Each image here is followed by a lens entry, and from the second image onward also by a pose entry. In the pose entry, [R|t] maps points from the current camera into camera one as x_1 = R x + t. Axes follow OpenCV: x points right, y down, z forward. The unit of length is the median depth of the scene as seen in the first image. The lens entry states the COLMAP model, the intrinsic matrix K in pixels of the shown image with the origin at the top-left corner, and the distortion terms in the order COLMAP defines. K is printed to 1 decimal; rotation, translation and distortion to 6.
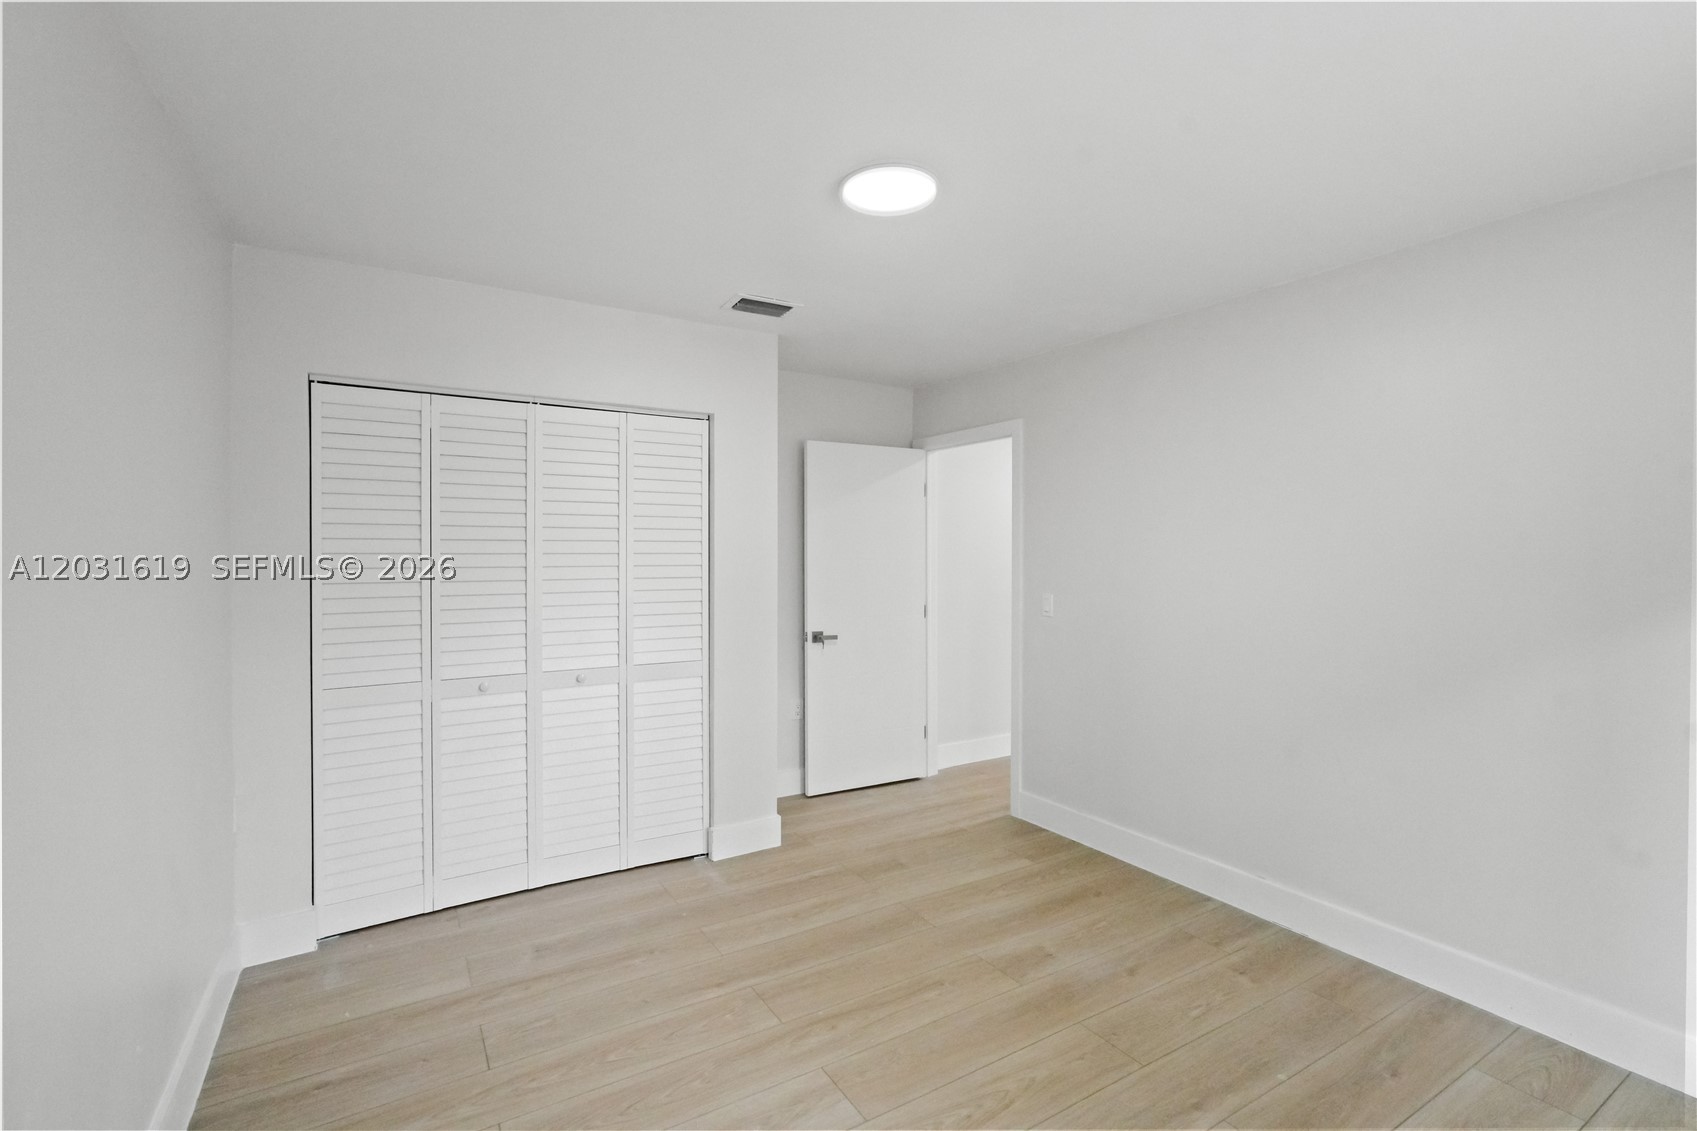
lens RADIAL K [[772.9, 0, 852.0], [0, 772.9, 555.0], [0, 0, 1]] dist [-0.025958, 0.018597]
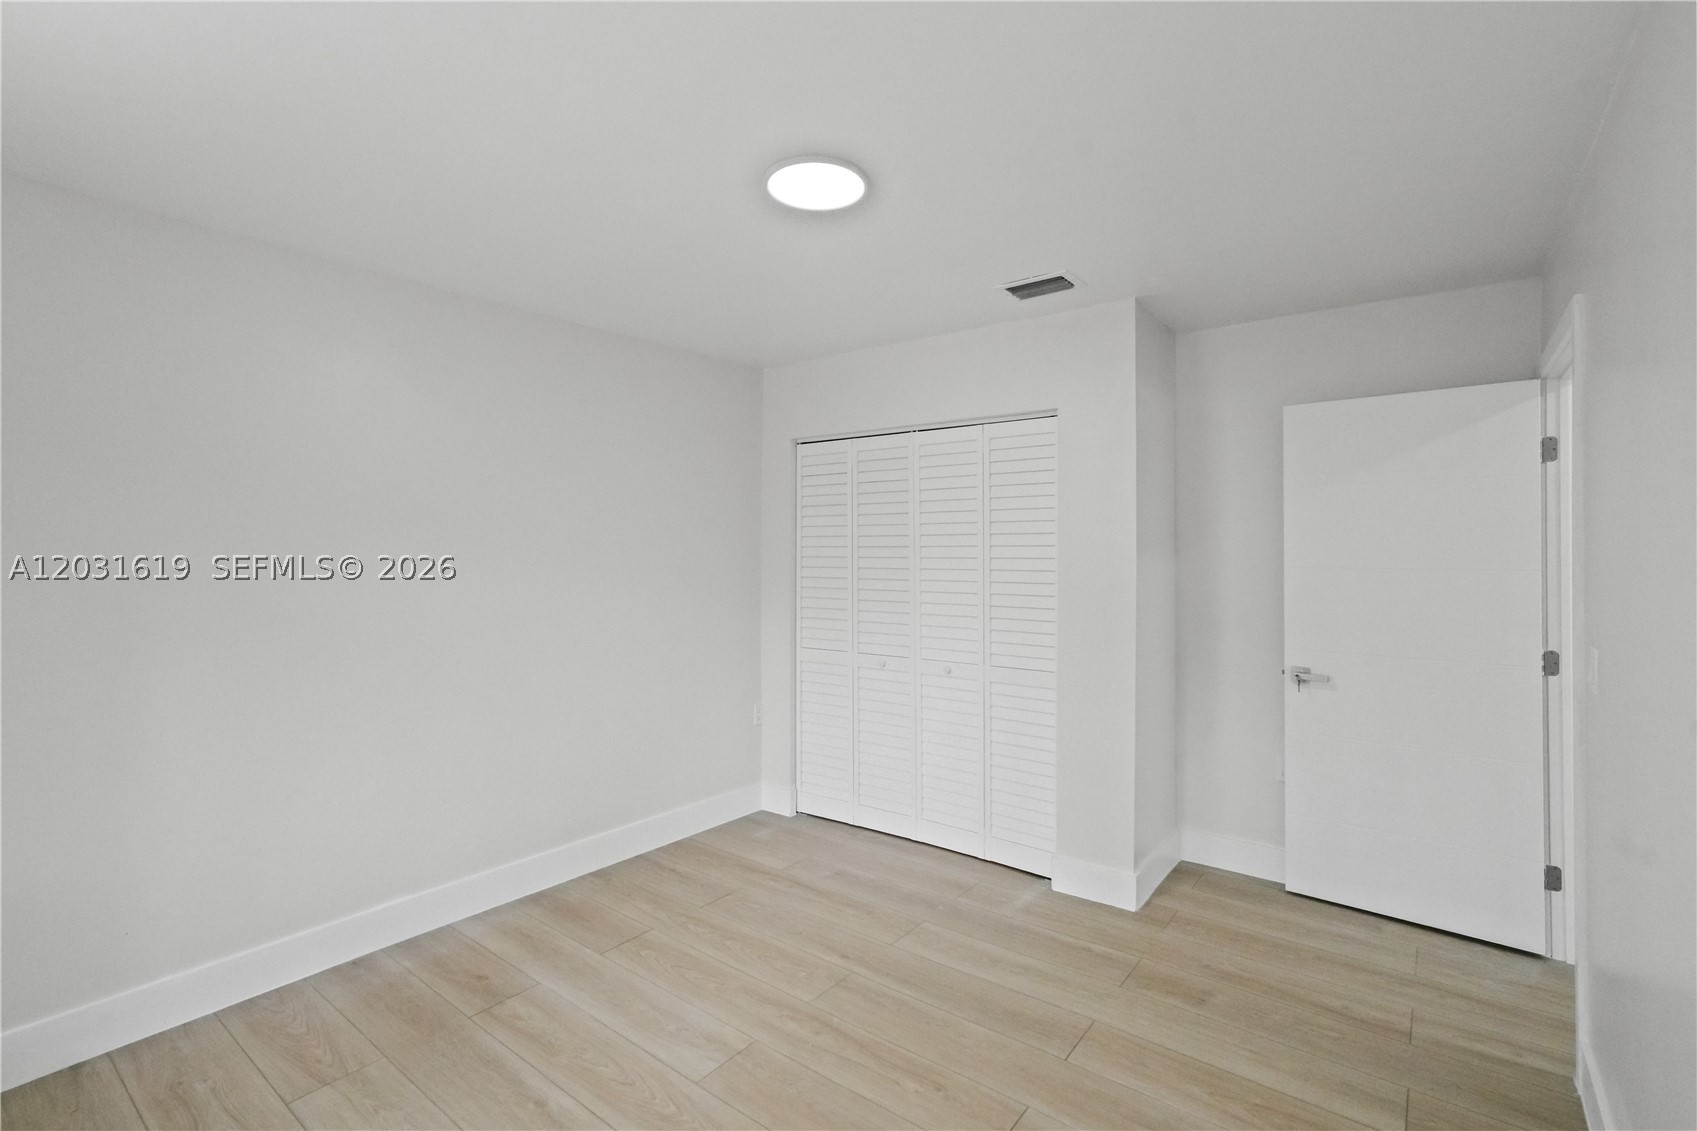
lens RADIAL K [[772.9, 0, 852.0], [0, 772.9, 555.0], [0, 0, 1]] dist [-0.025958, 0.018597]
pose [[0.351329, 0.006192, -0.936232, 0.729022], [-0.003106, 0.999980, 0.005448, -0.014092], [0.936247, 0.000994, 0.351341, 0.537537]]
